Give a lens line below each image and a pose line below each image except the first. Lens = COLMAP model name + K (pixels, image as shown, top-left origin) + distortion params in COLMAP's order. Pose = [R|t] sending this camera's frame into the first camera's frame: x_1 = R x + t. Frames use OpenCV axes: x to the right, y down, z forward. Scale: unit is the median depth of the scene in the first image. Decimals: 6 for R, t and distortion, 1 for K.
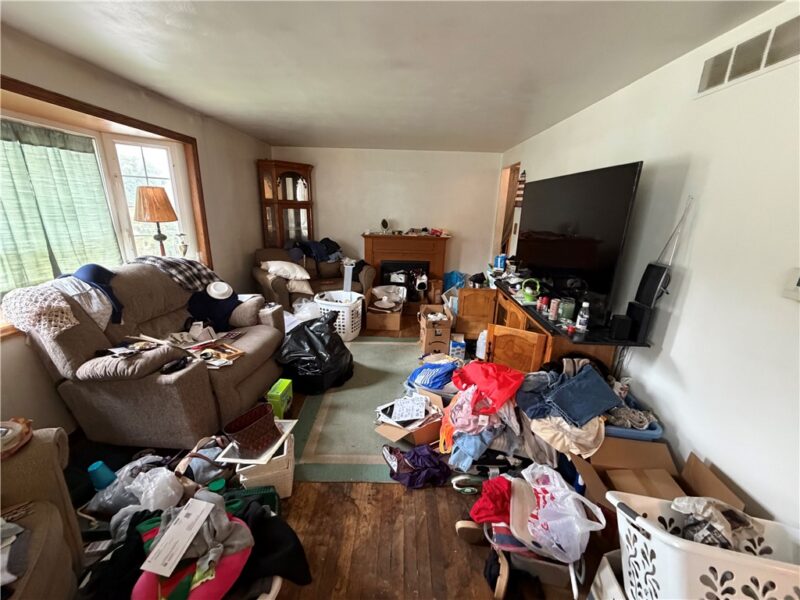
lens RADIAL K [[318.5, 0, 400.0], [0, 318.5, 300.0], [0, 0, 1]] dist [-0.000598, -0.000183]
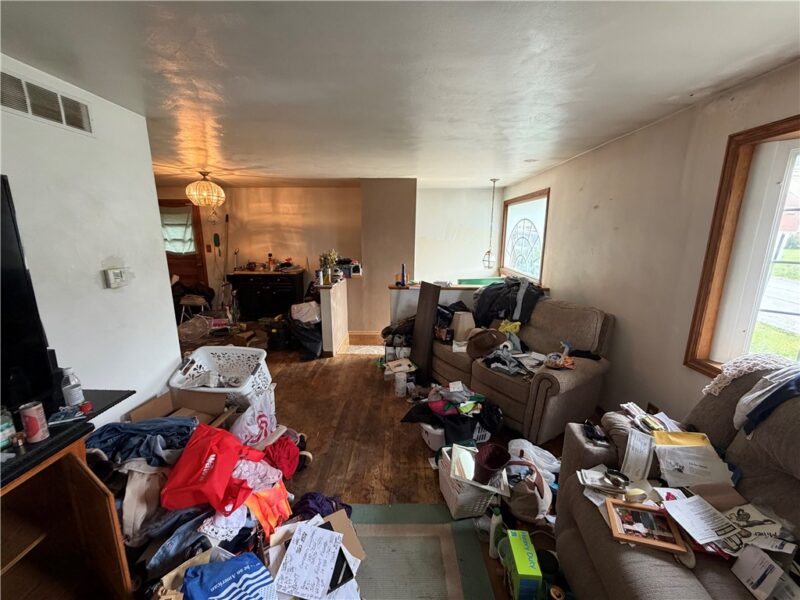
lens RADIAL K [[318.5, 0, 400.0], [0, 318.5, 300.0], [0, 0, 1]] dist [-0.000598, -0.000183]
pose [[-0.999125, -0.041807, -0.001098, -0.176243], [-0.037511, 0.884247, 0.465511, -0.560708], [-0.018490, 0.465145, -0.885041, 1.821173]]
